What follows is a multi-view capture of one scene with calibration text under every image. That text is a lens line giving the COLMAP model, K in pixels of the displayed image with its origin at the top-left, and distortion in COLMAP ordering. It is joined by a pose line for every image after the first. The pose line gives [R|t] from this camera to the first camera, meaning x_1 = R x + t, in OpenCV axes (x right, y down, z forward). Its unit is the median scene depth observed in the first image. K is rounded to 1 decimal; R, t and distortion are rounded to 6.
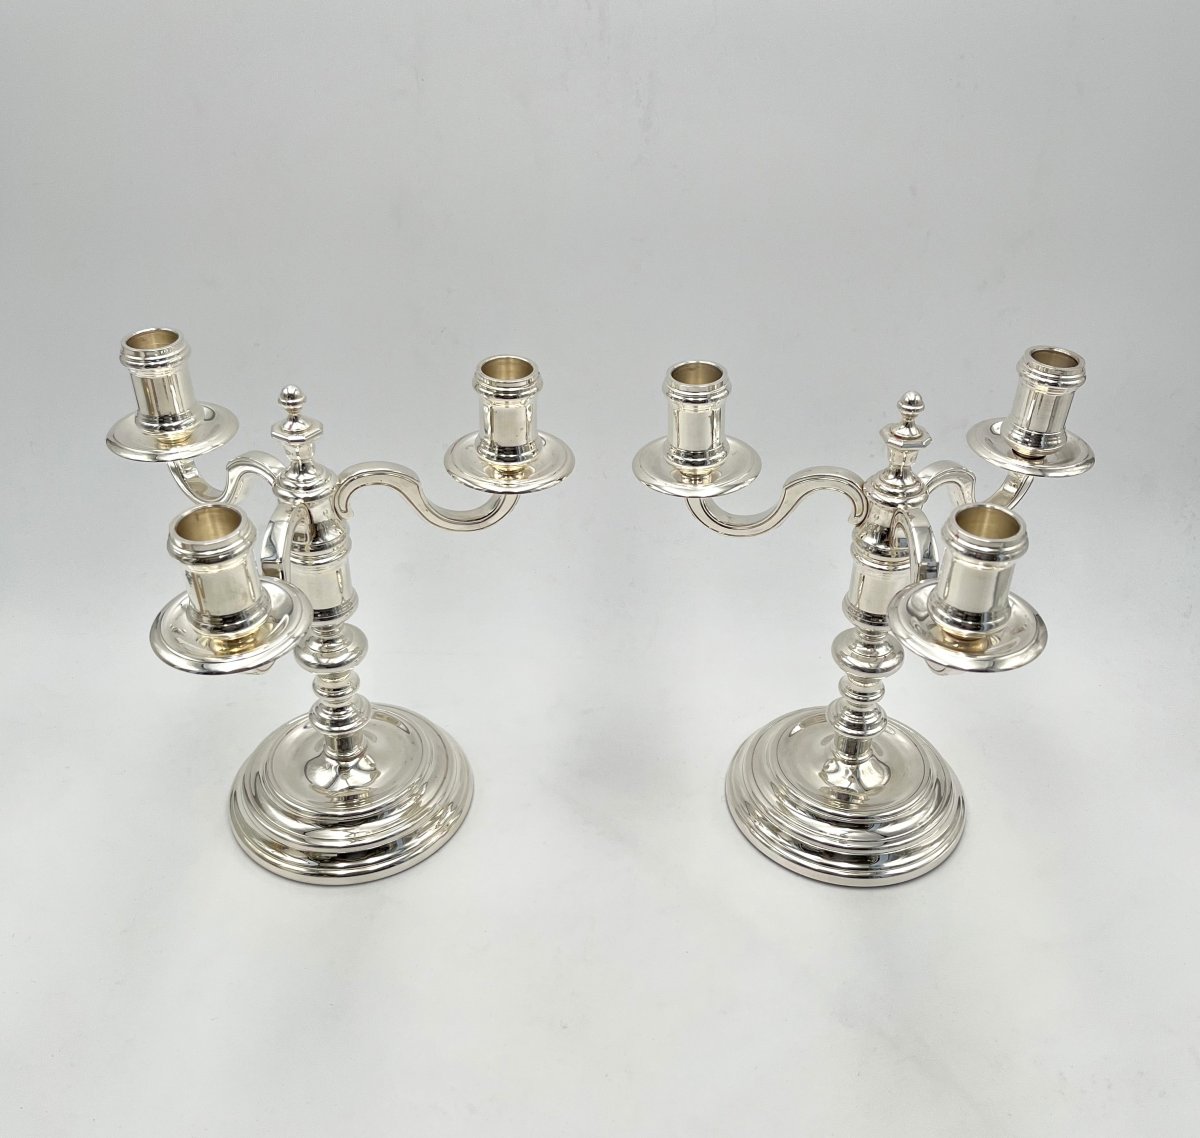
lens RADIAL K [[1060.8, 0, 600.0], [0, 1060.8, 569.0], [0, 0, 1]] dist [-0.002338, -0.006681]
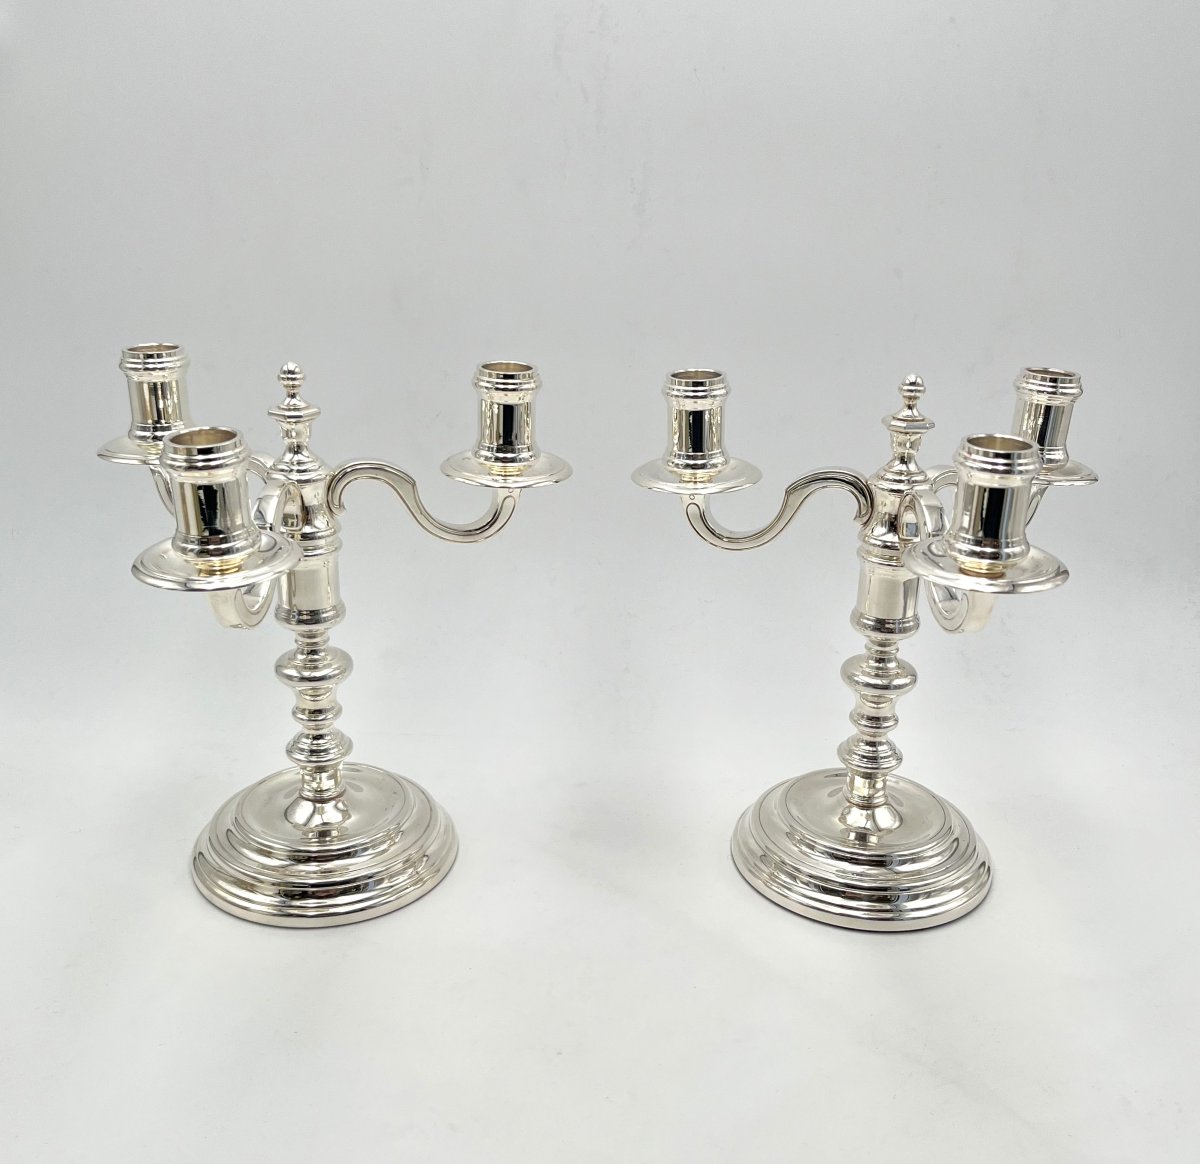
lens RADIAL K [[1091.9, 0, 600.0], [0, 1091.9, 582.0], [0, 0, 1]] dist [-0.002489, 0.005123]
pose [[0.999901, 0.005439, 0.012989, -0.012090], [-0.002798, 0.980742, -0.195287, 0.202573], [-0.013801, 0.195231, 0.980660, 0.027363]]
